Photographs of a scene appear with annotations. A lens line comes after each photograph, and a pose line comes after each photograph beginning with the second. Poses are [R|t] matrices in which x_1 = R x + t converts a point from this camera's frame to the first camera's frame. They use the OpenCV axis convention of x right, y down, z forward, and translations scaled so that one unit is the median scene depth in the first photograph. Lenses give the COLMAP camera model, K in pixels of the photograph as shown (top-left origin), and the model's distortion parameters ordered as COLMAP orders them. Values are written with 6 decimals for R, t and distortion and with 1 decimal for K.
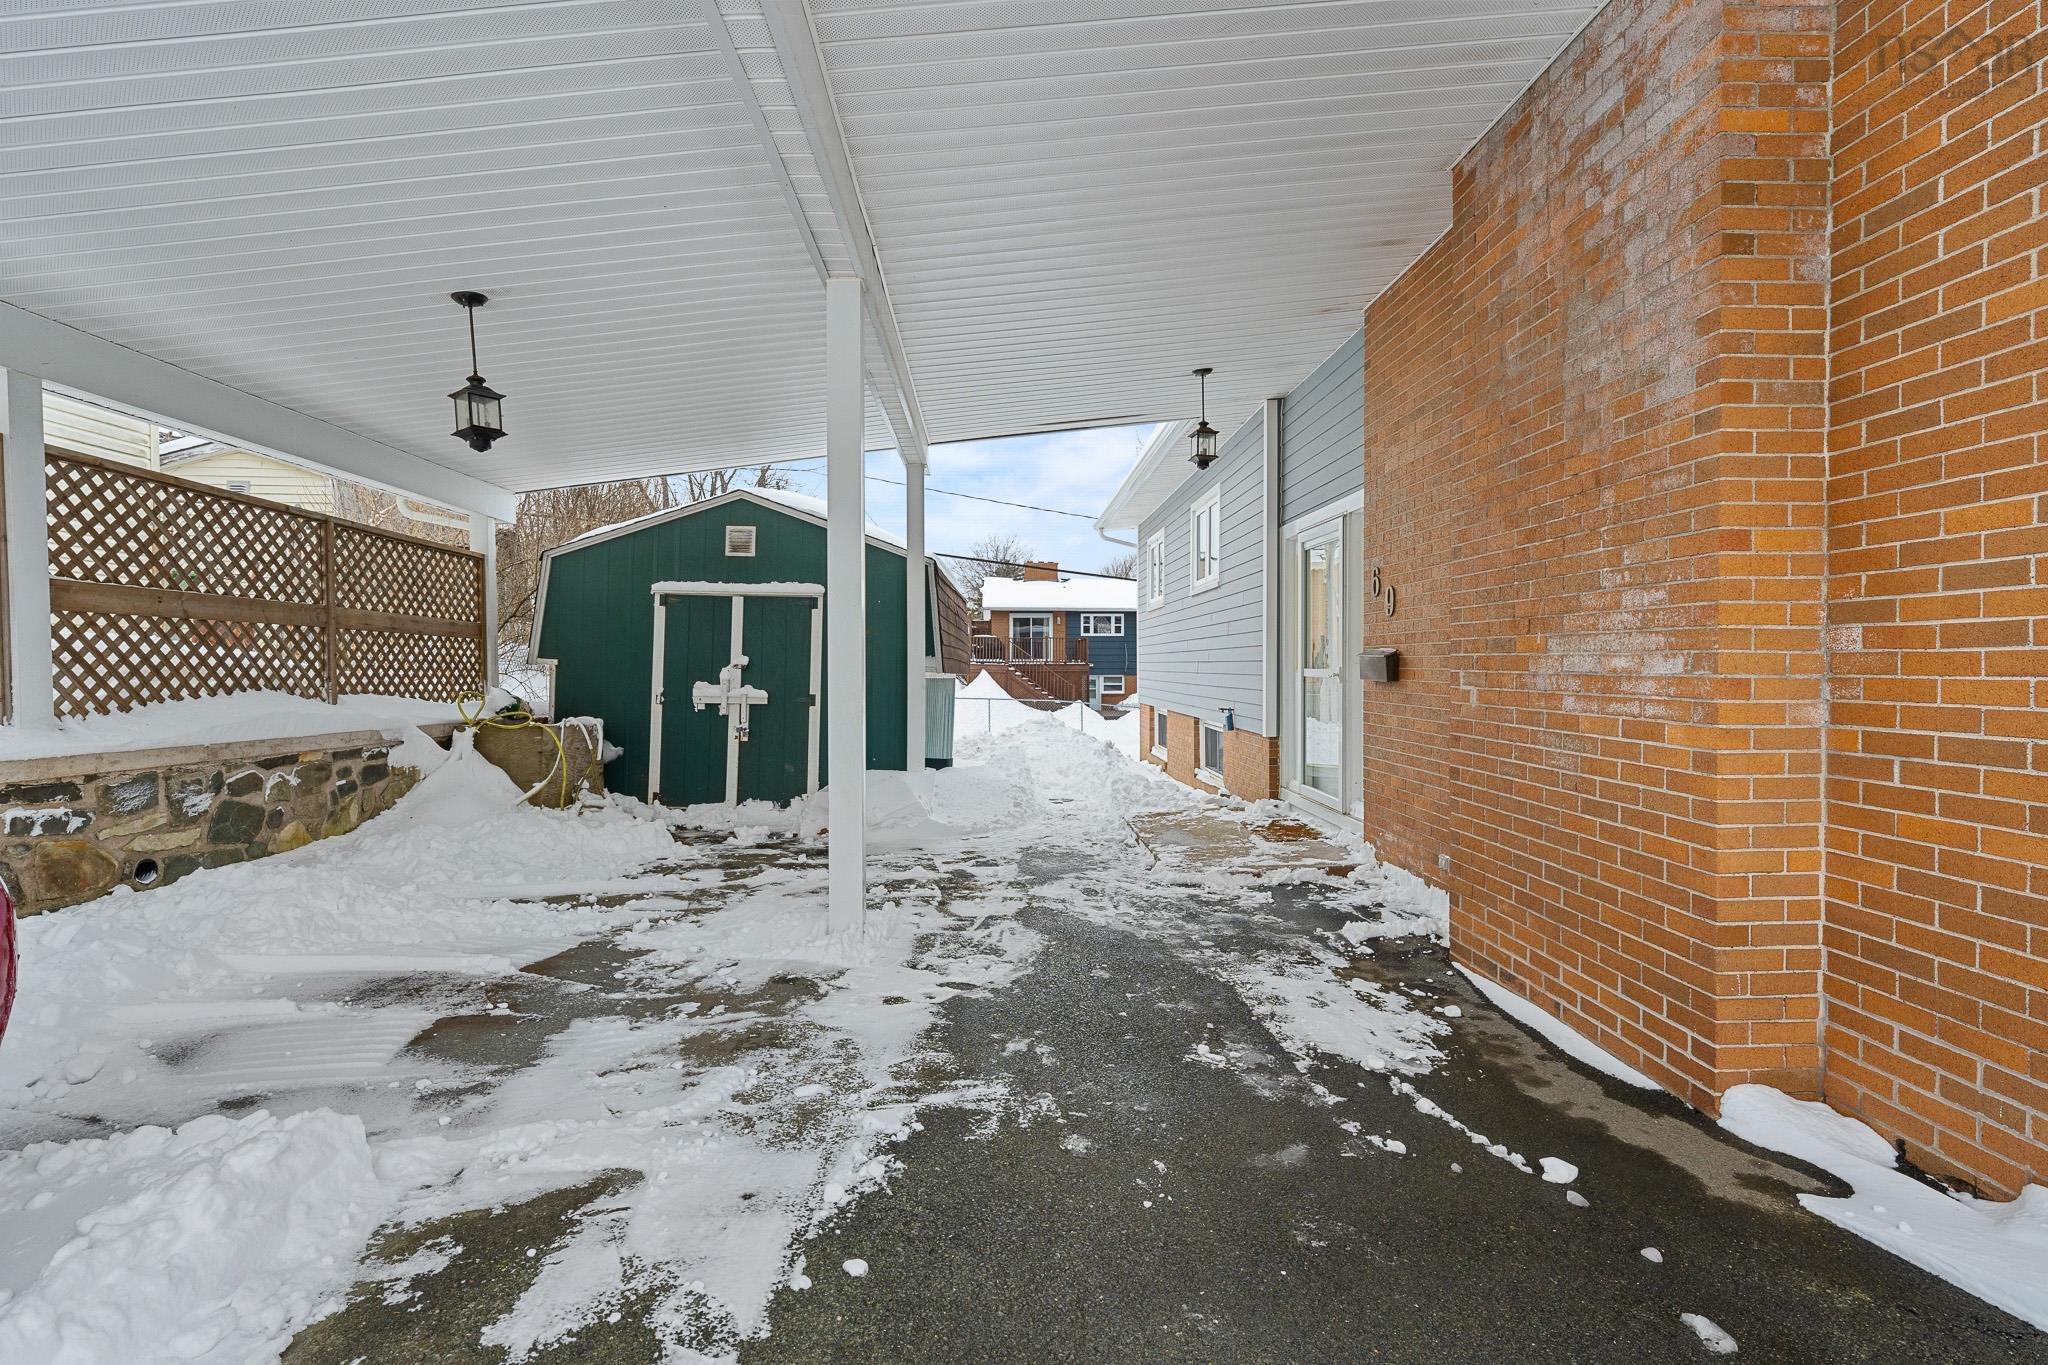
lens RADIAL K [[928.6, 0, 1024.3], [0, 928.6, 671.7], [0, 0, 1]] dist [0.000873, -0.000554]
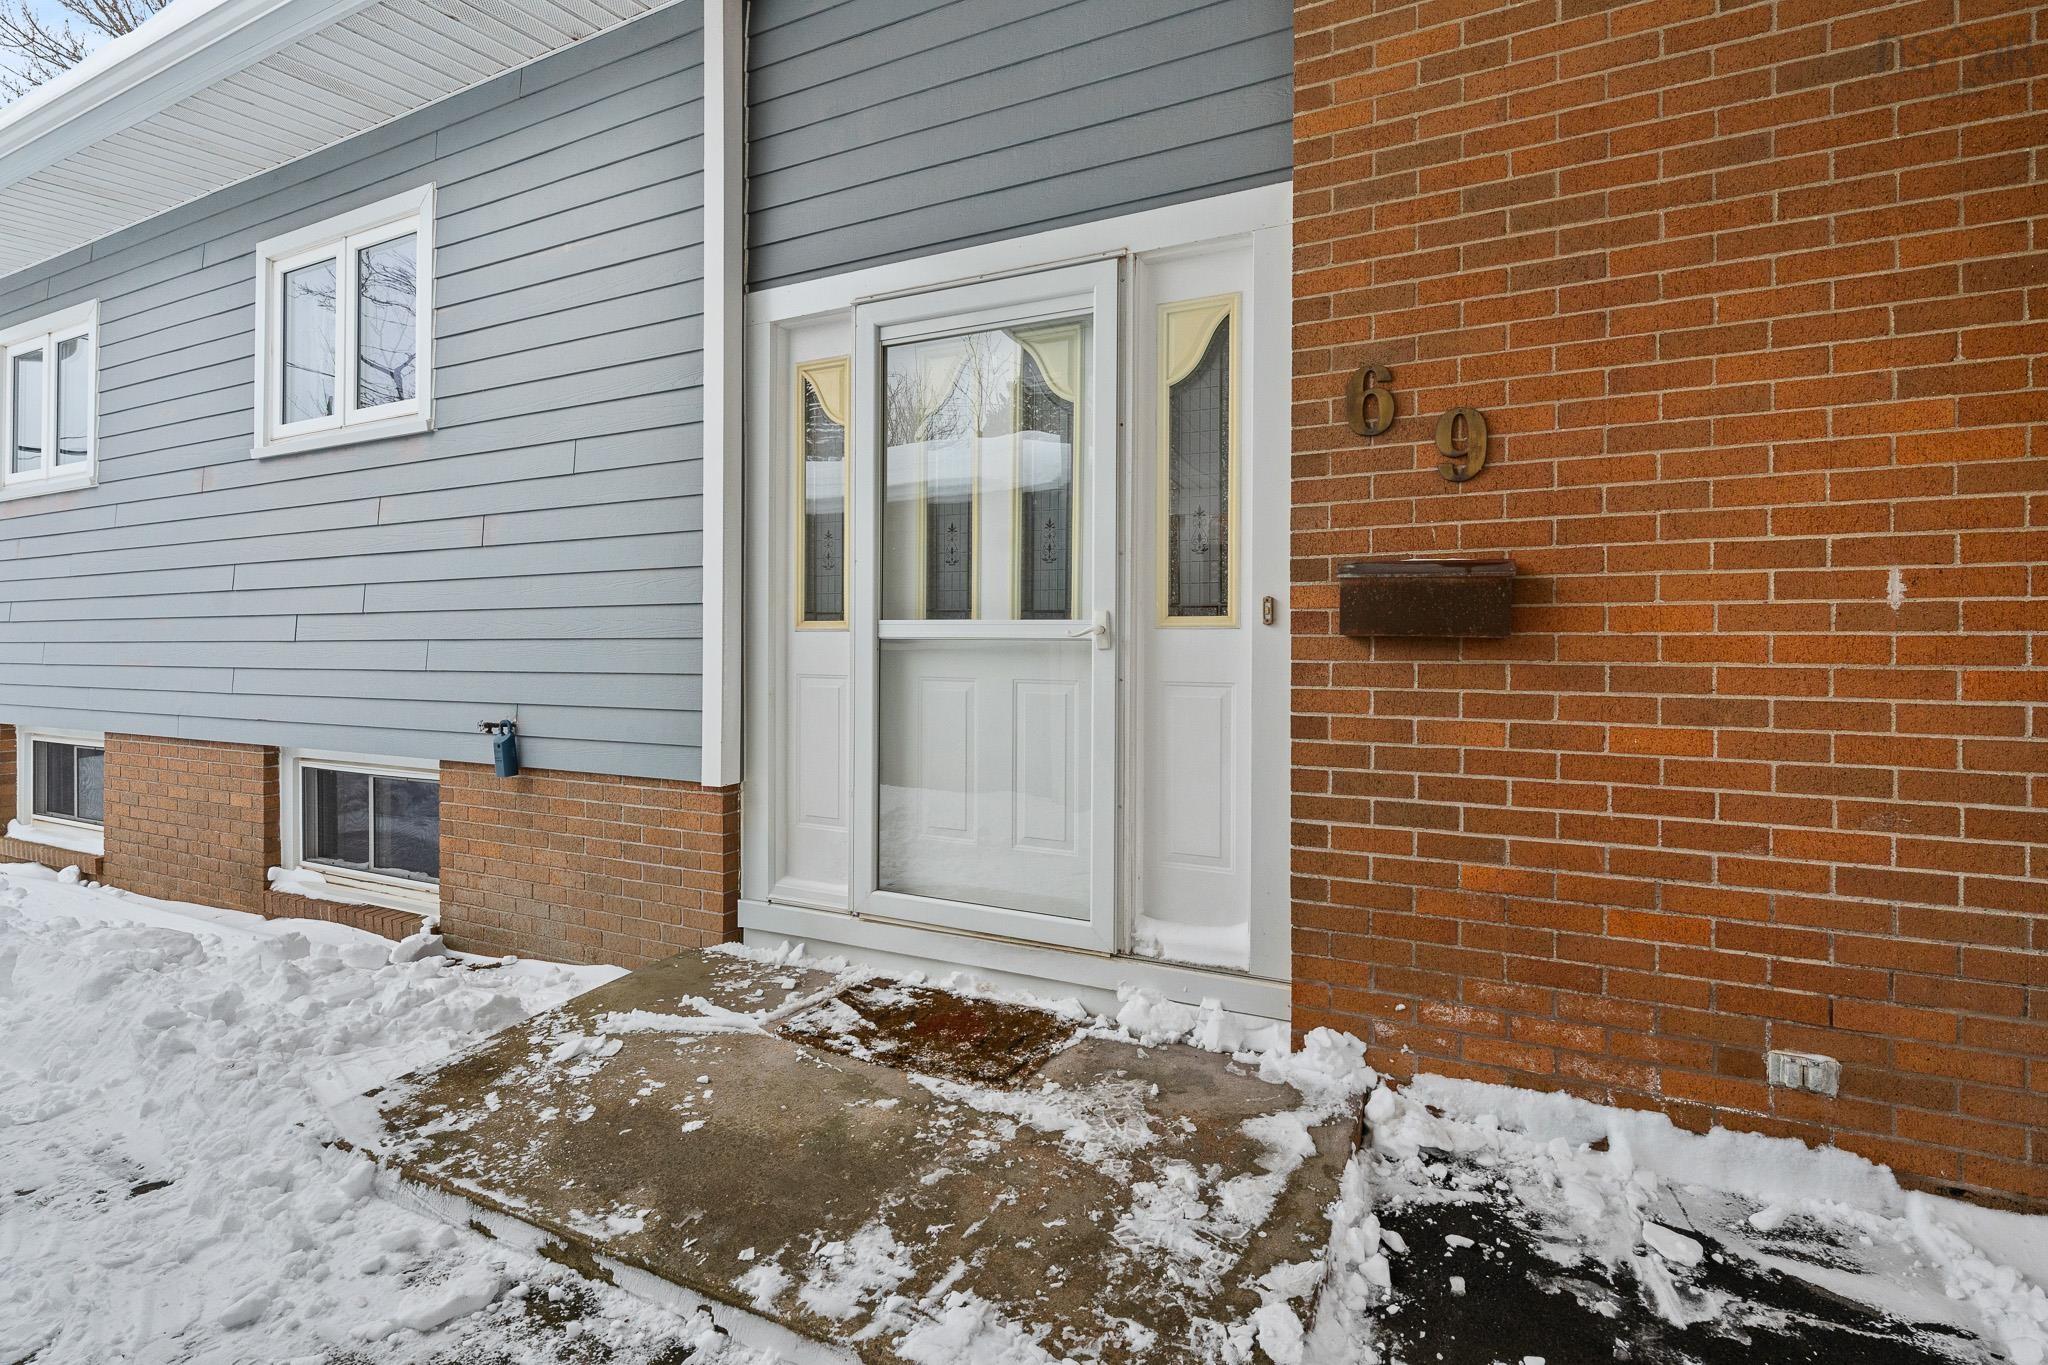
lens RADIAL K [[928.6, 0, 1037.7], [0, 928.6, 642.1], [0, 0, 1]] dist [0.000873, -0.000554]
pose [[0.462383, 0.004042, 0.886671, -0.053254], [0.007844, 0.999932, -0.008649, 0.013719], [-0.886646, 0.010954, 0.462319, 0.880301]]
